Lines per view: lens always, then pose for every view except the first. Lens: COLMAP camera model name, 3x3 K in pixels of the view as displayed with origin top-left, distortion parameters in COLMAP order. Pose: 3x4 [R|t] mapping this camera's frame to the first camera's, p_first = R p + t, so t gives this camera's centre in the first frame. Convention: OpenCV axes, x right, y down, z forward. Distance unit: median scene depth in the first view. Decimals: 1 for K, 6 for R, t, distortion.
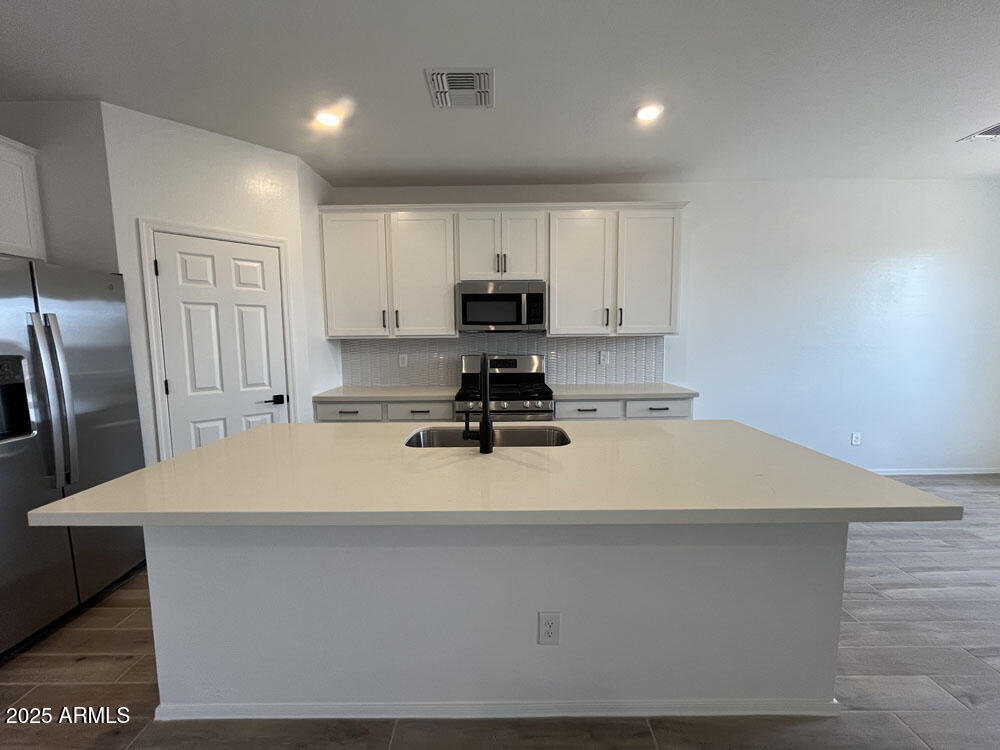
lens RADIAL K [[408.9, 0, 500.0], [0, 408.9, 375.0], [0, 0, 1]] dist [0.001154, 0.000025]
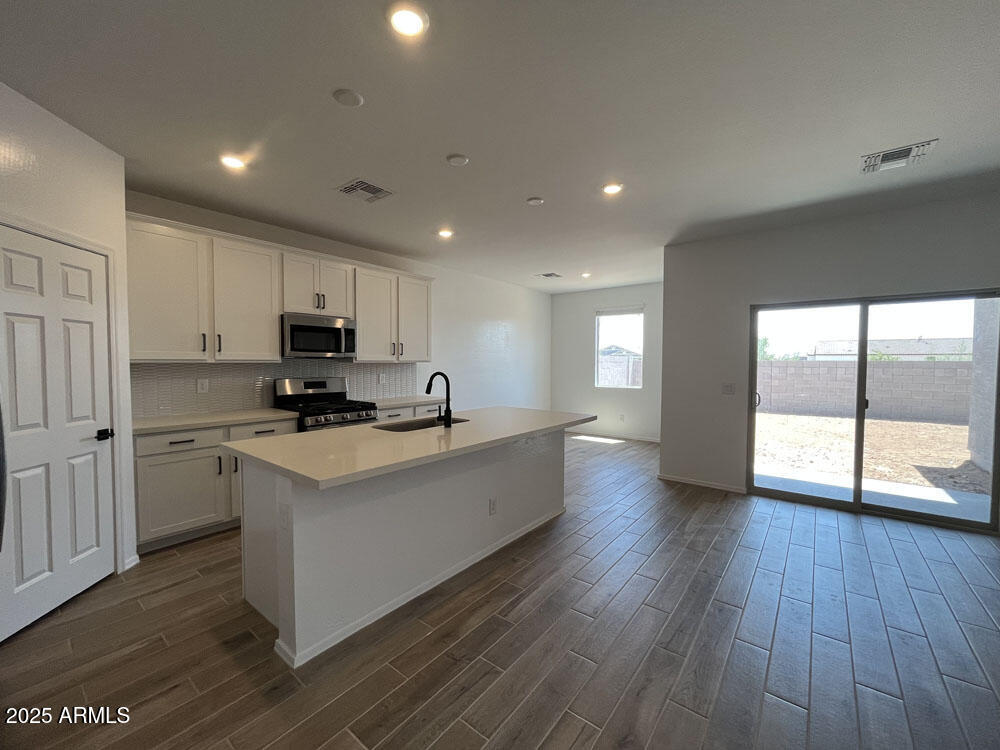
lens RADIAL K [[408.9, 0, 500.0], [0, 408.9, 375.0], [0, 0, 1]] dist [0.001154, 0.000025]
pose [[0.616831, -0.015254, 0.786948, -0.620849], [0.068800, 0.997030, -0.034601, 0.020532], [-0.784083, 0.075484, 0.616048, -0.138828]]
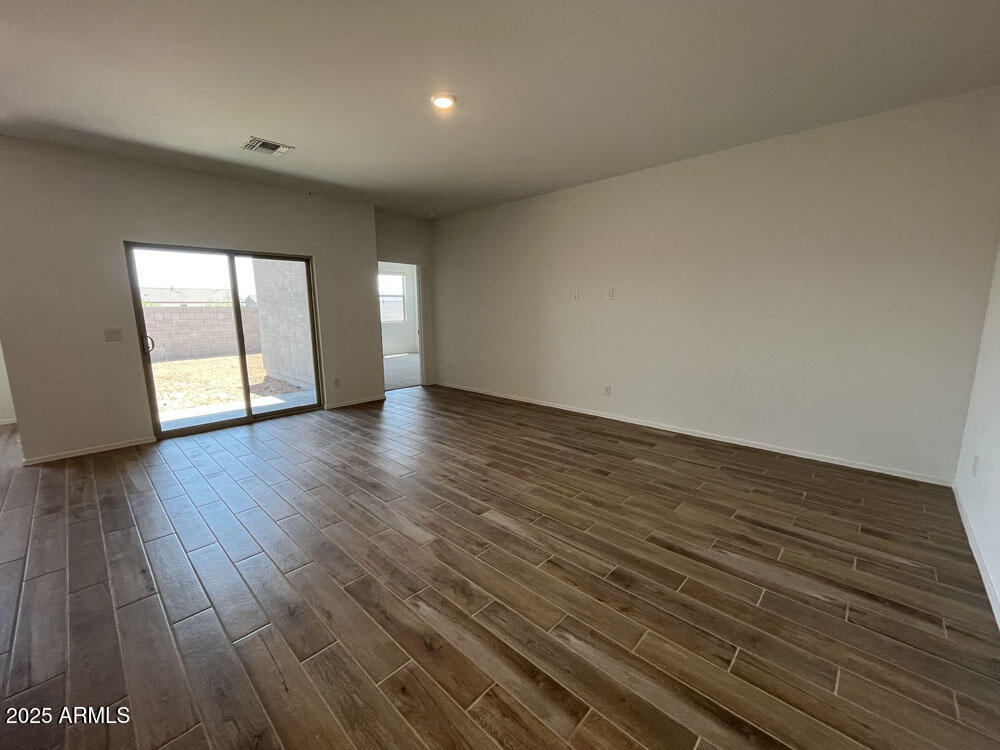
lens RADIAL K [[408.9, 0, 500.0], [0, 408.9, 375.0], [0, 0, 1]] dist [0.001154, 0.000025]
pose [[-0.722503, -0.099764, 0.684132, -2.454501], [0.085145, 0.969162, 0.231249, -0.248805], [-0.686105, 0.225329, -0.691727, 4.816648]]
